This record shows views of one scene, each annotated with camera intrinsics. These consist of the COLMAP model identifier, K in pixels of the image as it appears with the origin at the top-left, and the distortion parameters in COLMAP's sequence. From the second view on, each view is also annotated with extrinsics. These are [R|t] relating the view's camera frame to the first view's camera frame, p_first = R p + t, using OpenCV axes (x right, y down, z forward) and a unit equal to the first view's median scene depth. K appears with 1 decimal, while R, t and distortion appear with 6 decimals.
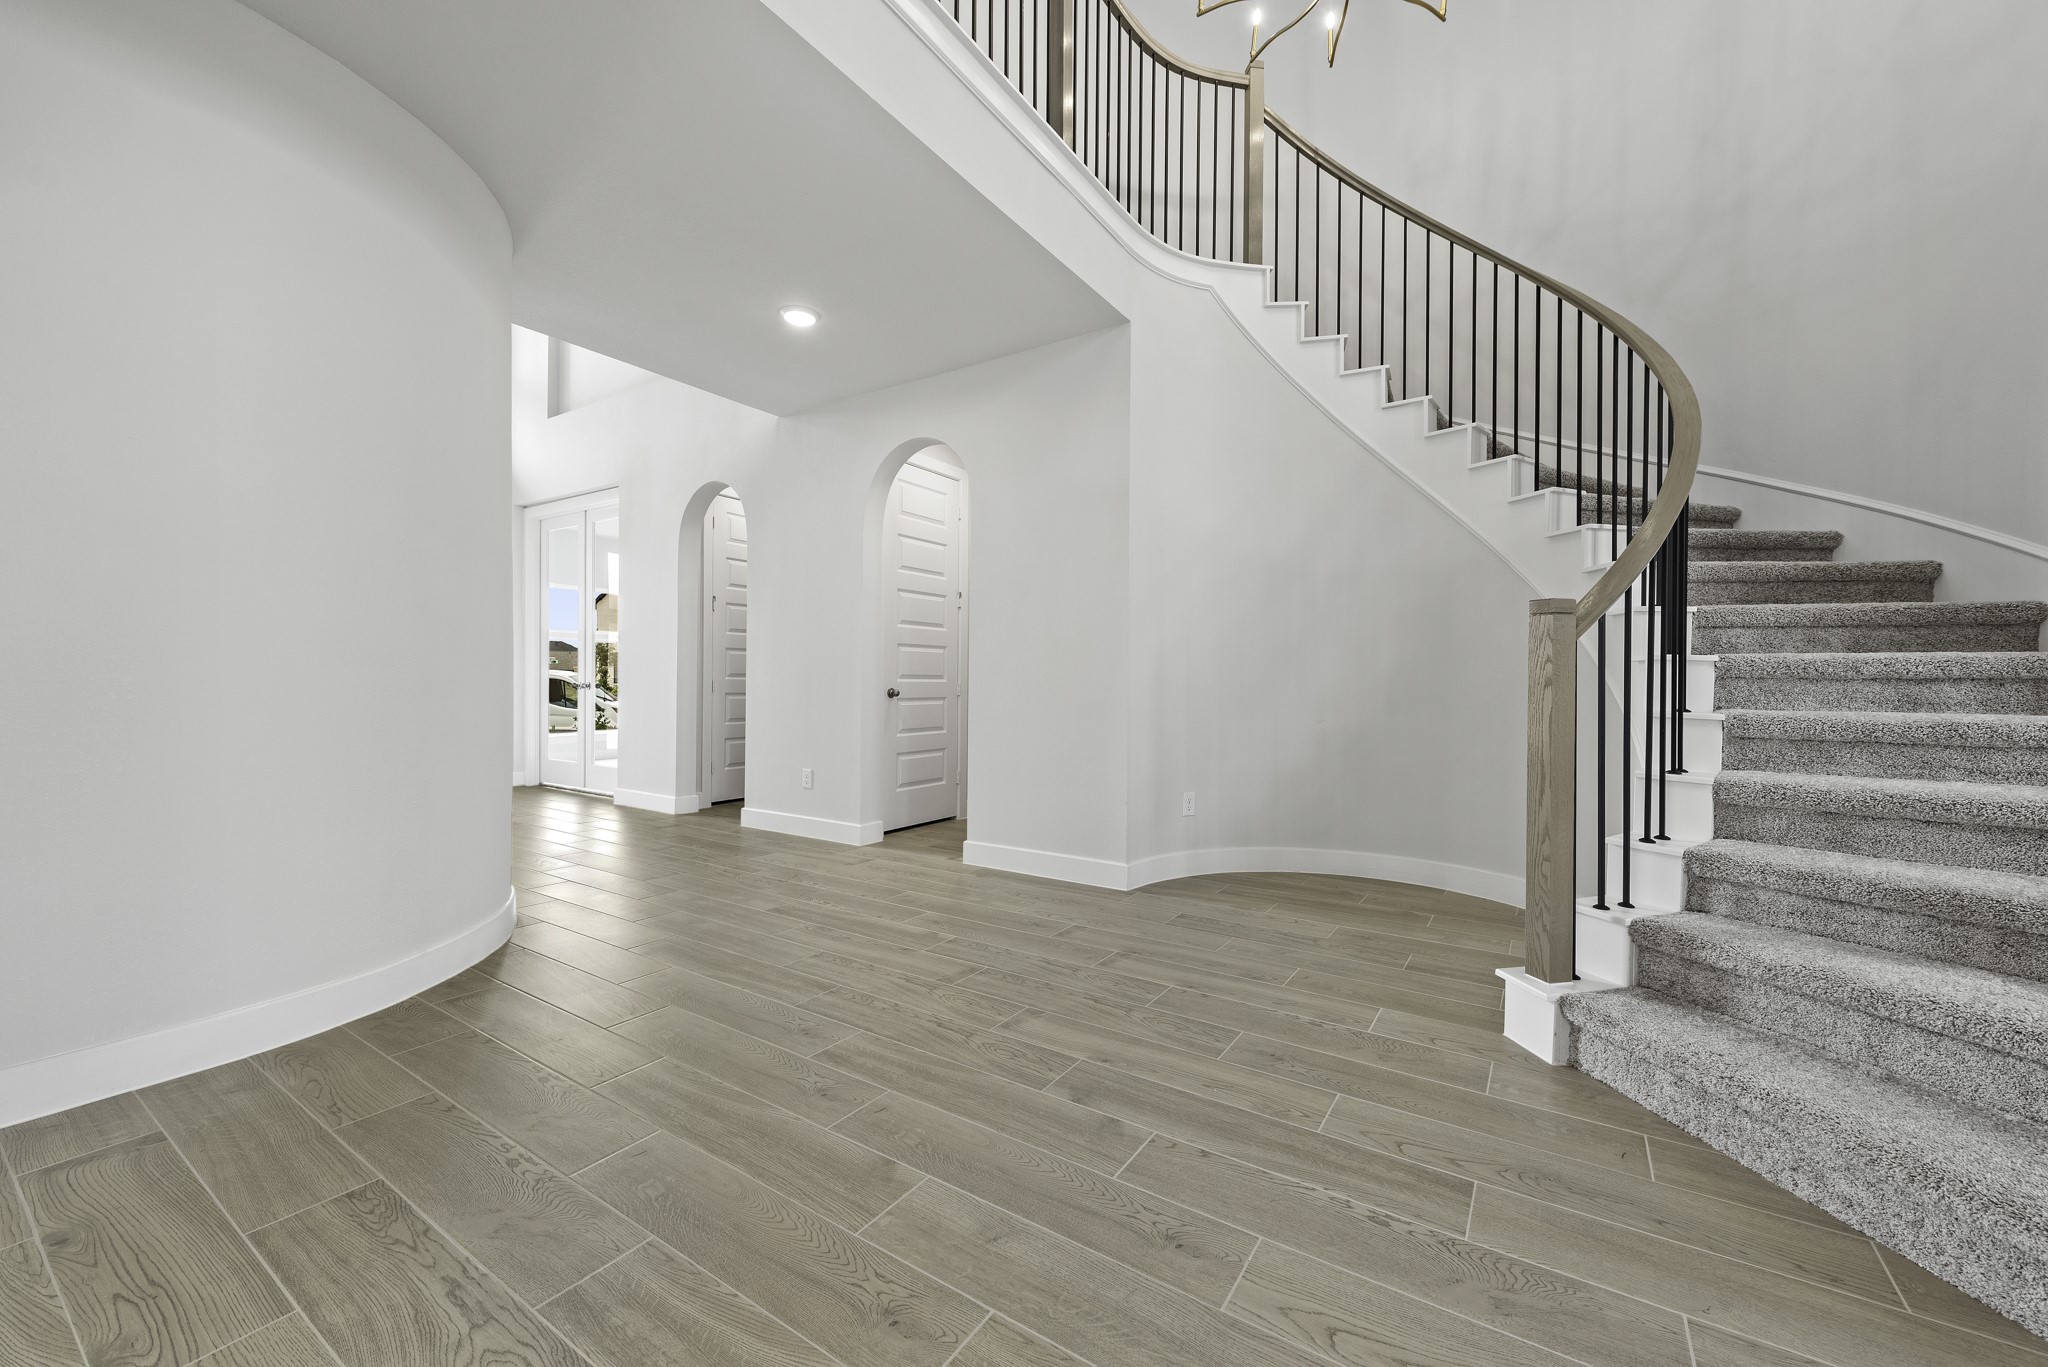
lens RADIAL K [[807.5, 0, 1013.2], [0, 807.5, 675.8], [0, 0, 1]] dist [0.002507, -0.000242]
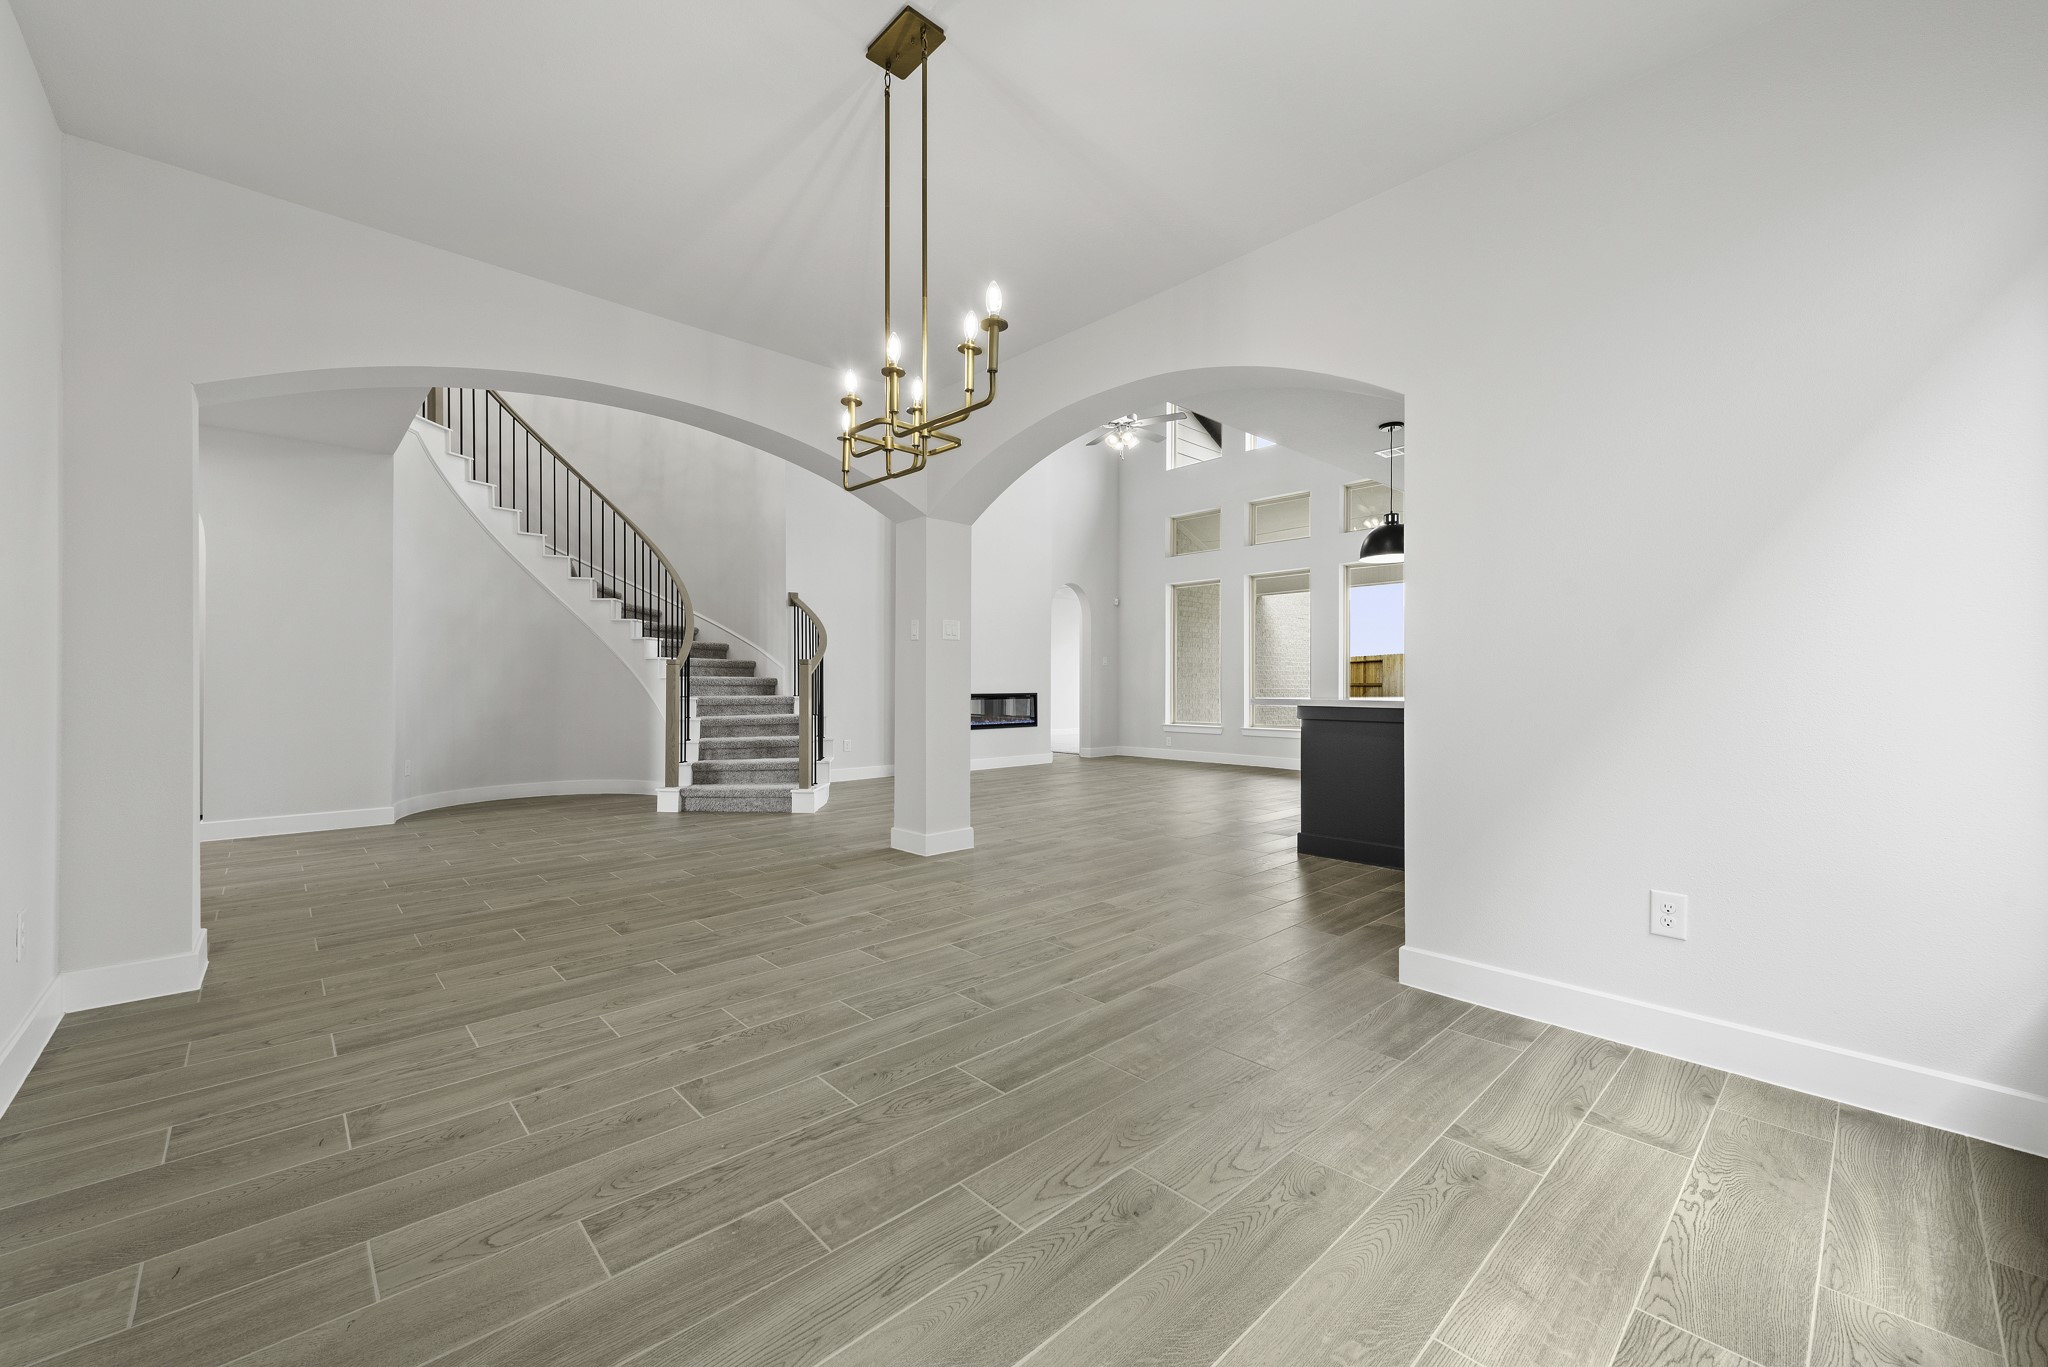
lens RADIAL K [[807.5, 0, 1018.3], [0, 807.5, 680.1], [0, 0, 1]] dist [0.002507, -0.000242]
pose [[0.230191, -0.006637, 0.973123, -1.786570], [-0.009224, 0.999917, 0.009002, -0.057931], [-0.973102, -0.011048, 0.230111, -0.857558]]
